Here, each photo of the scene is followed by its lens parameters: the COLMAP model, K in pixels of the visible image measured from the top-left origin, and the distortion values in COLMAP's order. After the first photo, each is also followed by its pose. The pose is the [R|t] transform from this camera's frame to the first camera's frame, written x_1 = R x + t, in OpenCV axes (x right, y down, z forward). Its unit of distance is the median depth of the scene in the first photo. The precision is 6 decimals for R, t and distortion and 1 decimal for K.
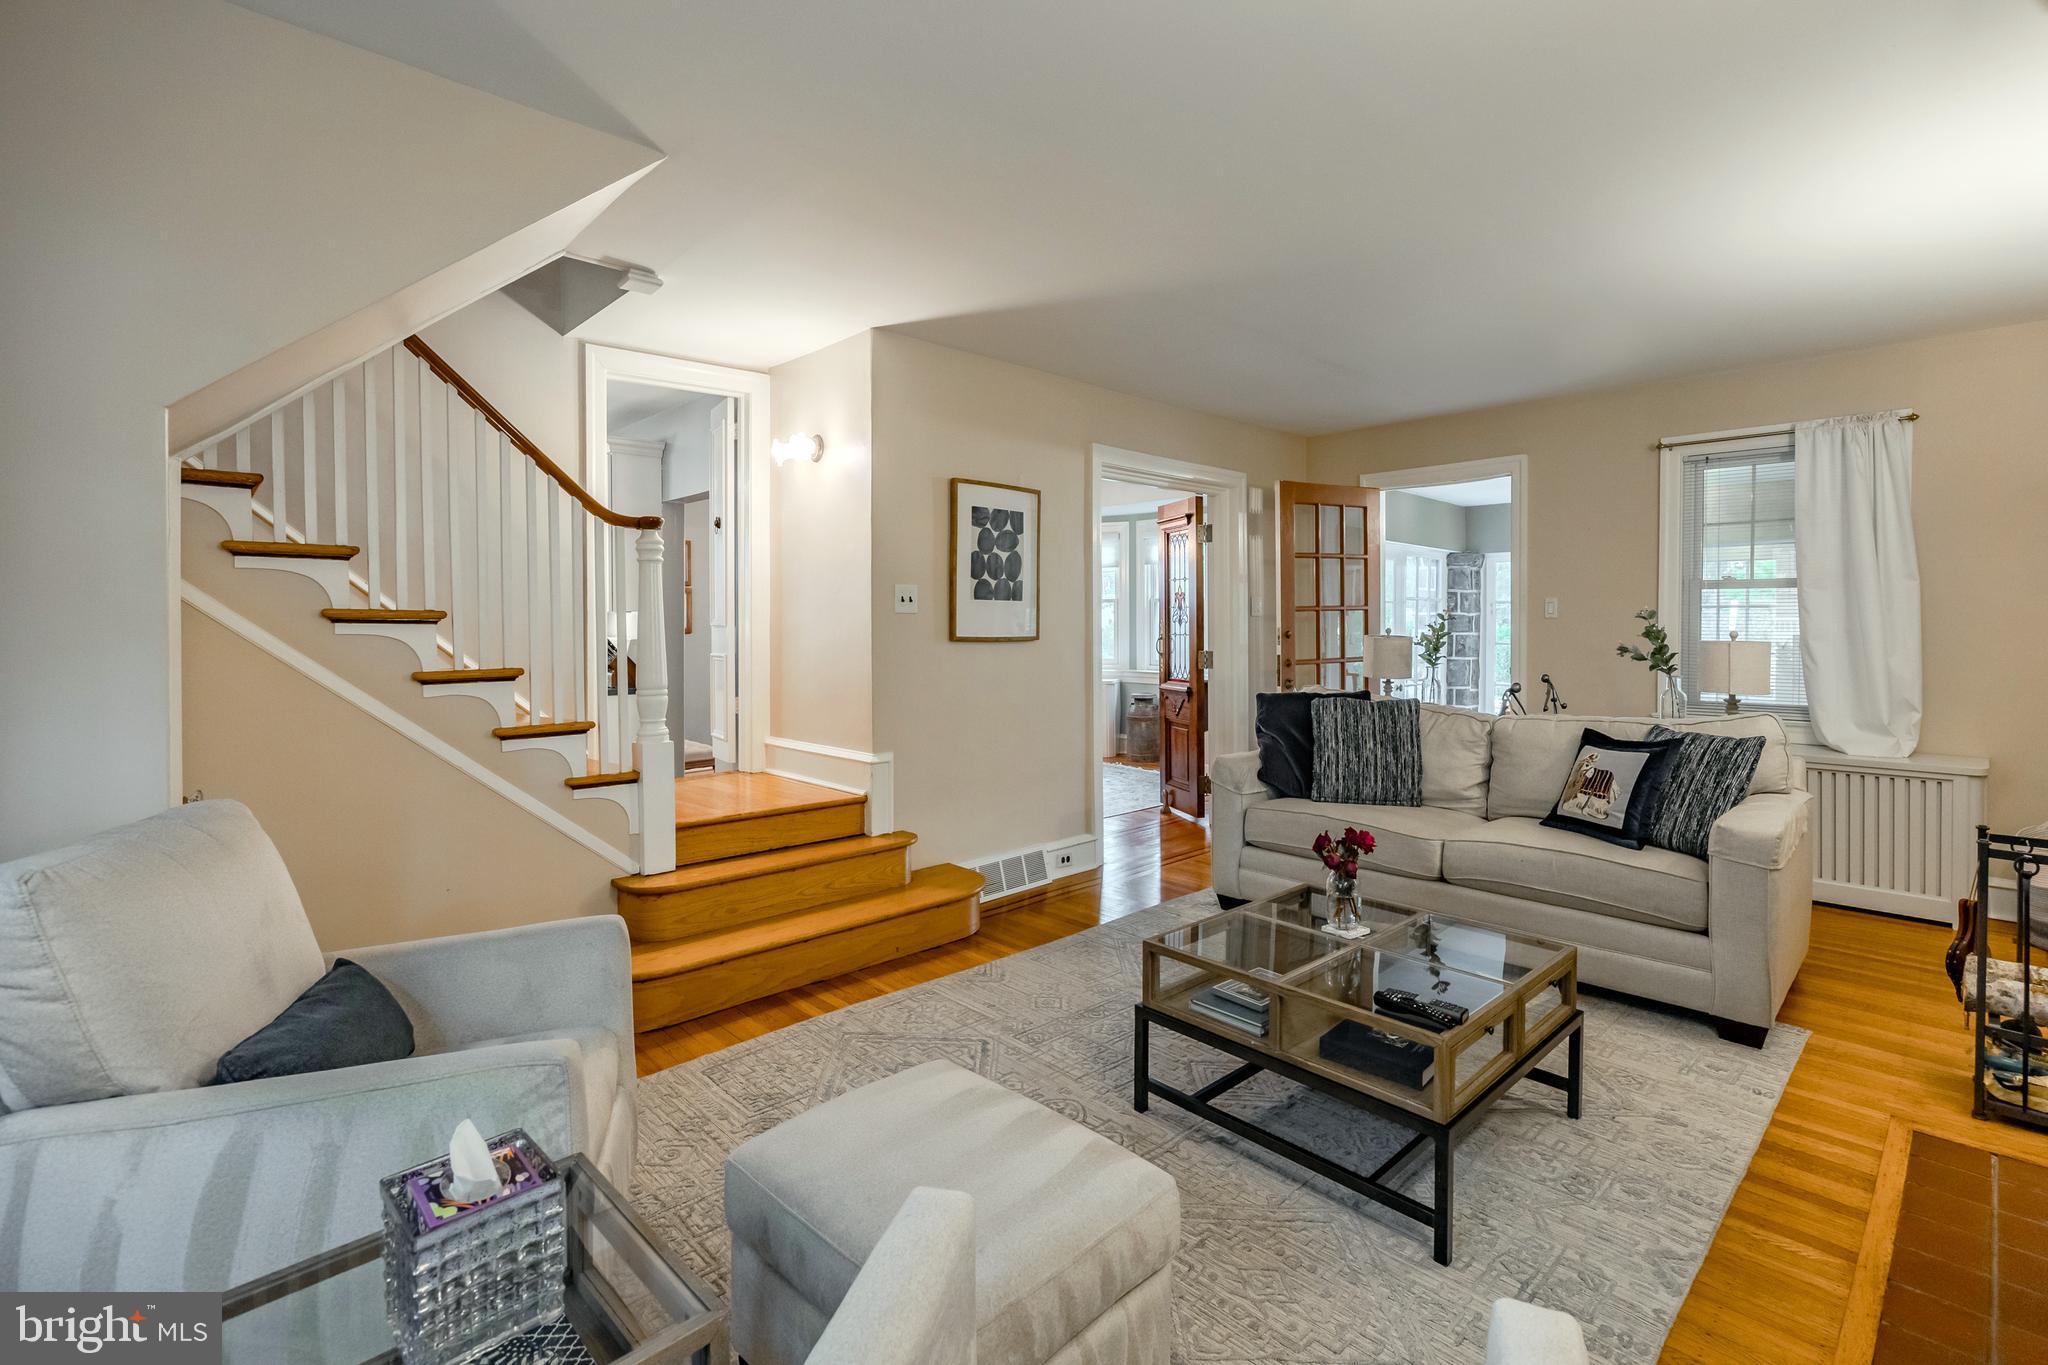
lens RADIAL K [[945.0, 0, 1019.3], [0, 945.0, 644.9], [0, 0, 1]] dist [0.000189, 0.000004]
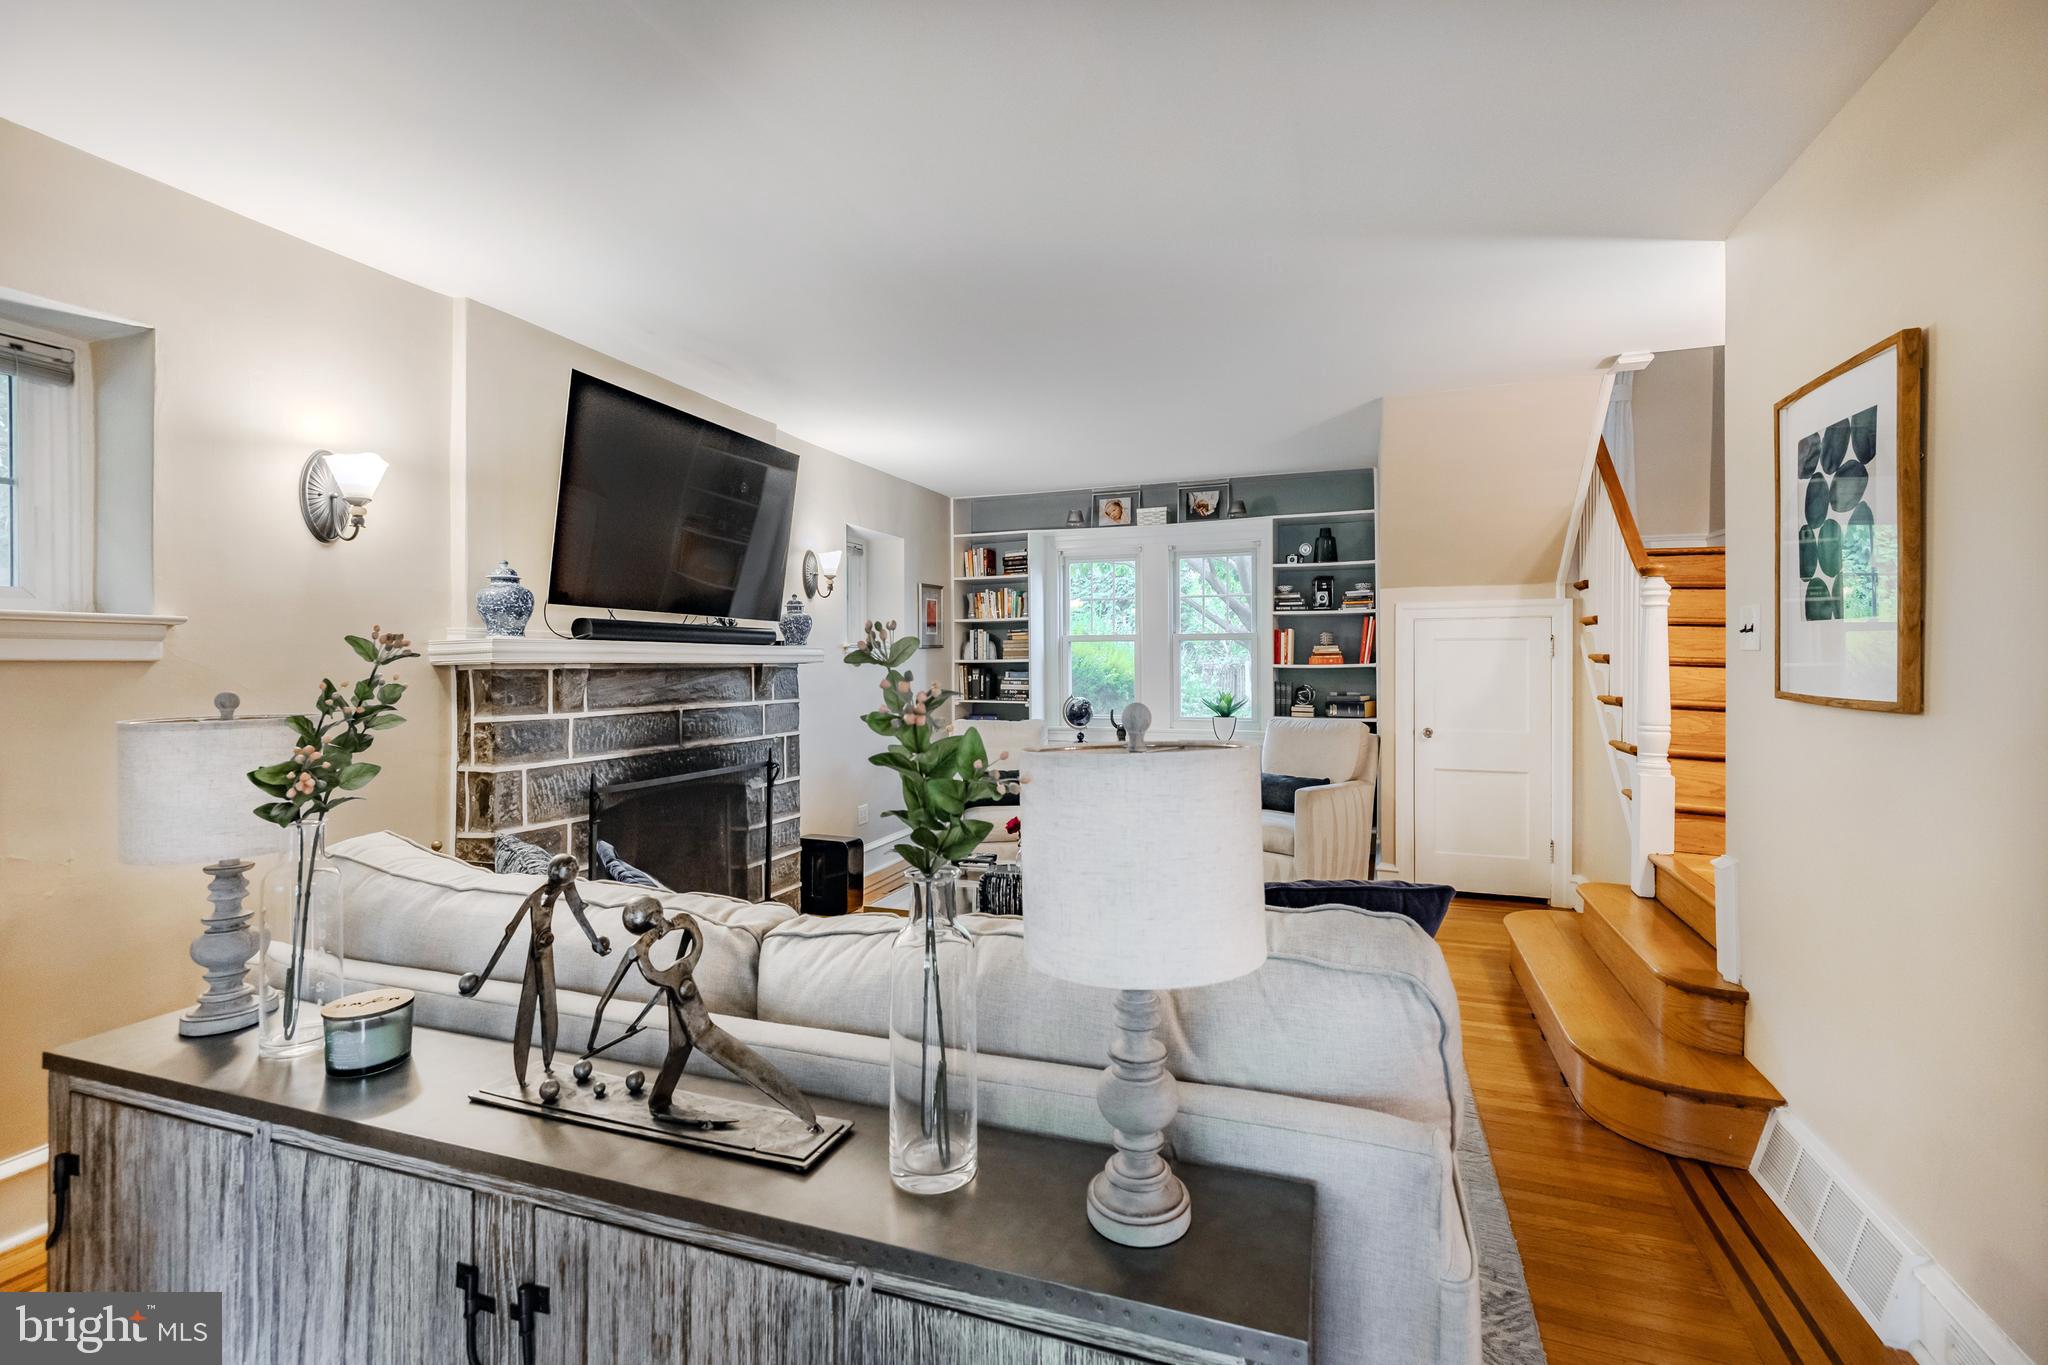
lens RADIAL K [[945.0, 0, 1019.3], [0, 945.0, 644.9], [0, 0, 1]] dist [0.000189, 0.000004]
pose [[-0.895272, 0.002970, -0.445511, 0.563898], [-0.000534, 0.999970, 0.007740, -0.038075], [0.445521, 0.007167, -0.895243, 1.269982]]
